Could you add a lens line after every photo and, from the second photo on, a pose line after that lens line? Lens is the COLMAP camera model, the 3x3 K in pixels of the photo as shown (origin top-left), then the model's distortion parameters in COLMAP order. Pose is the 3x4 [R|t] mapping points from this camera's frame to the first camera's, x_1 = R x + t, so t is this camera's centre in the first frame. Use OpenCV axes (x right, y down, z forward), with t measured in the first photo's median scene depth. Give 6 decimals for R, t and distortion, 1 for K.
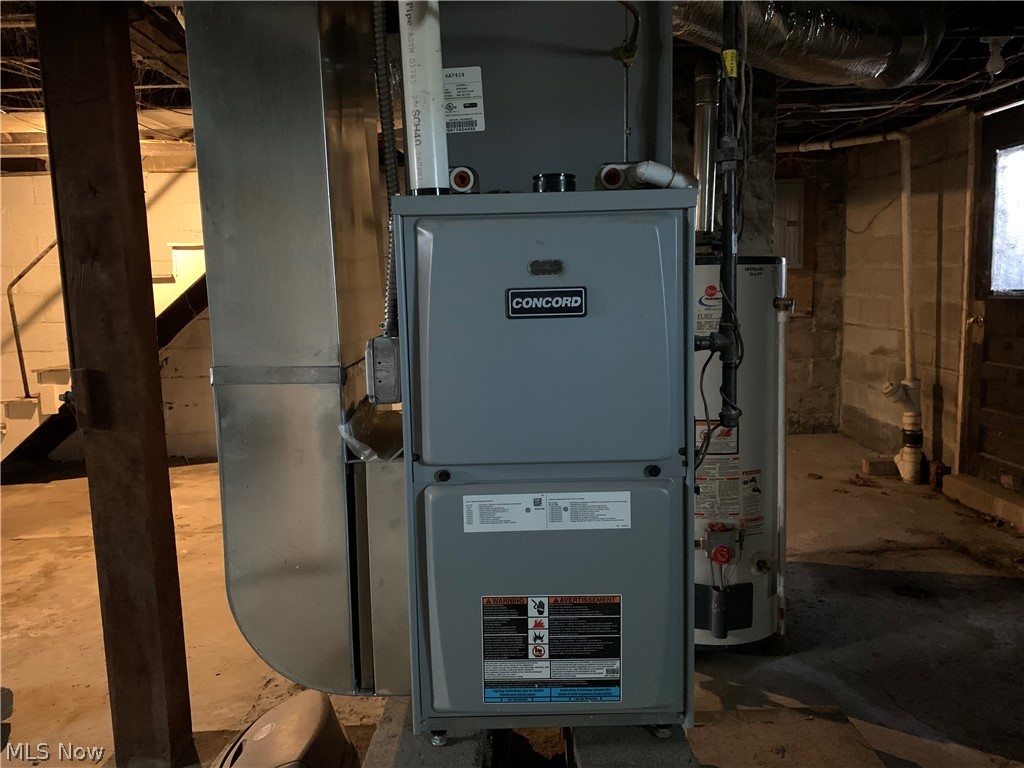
lens RADIAL K [[788.3, 0, 539.4], [0, 788.3, 387.0], [0, 0, 1]] dist [0.008078, -0.010450]
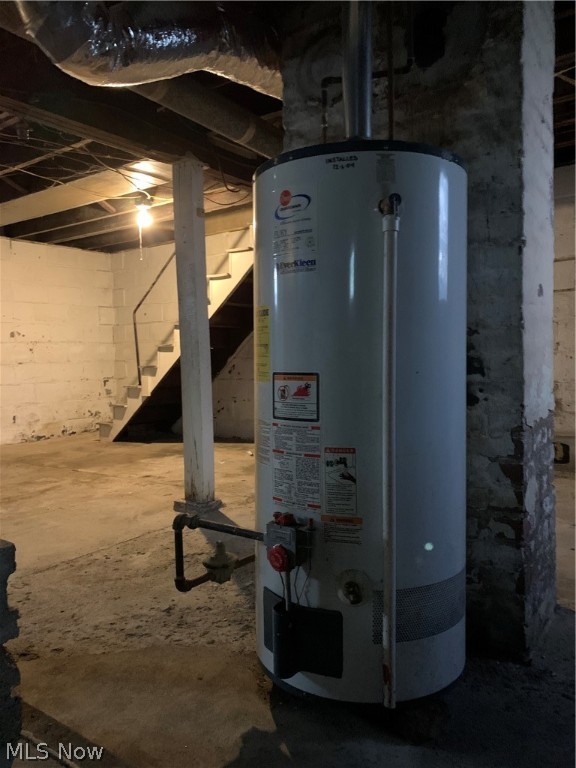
lens RADIAL K [[591.3, 0, 287.8], [0, 591.3, 383.2], [0, 0, 1]] dist [0.008078, -0.010450]
pose [[0.783204, 0.032457, -0.620917, 0.551700], [-0.075838, 0.996167, -0.043588, 0.074611], [0.617122, 0.081227, 0.782664, 0.552326]]
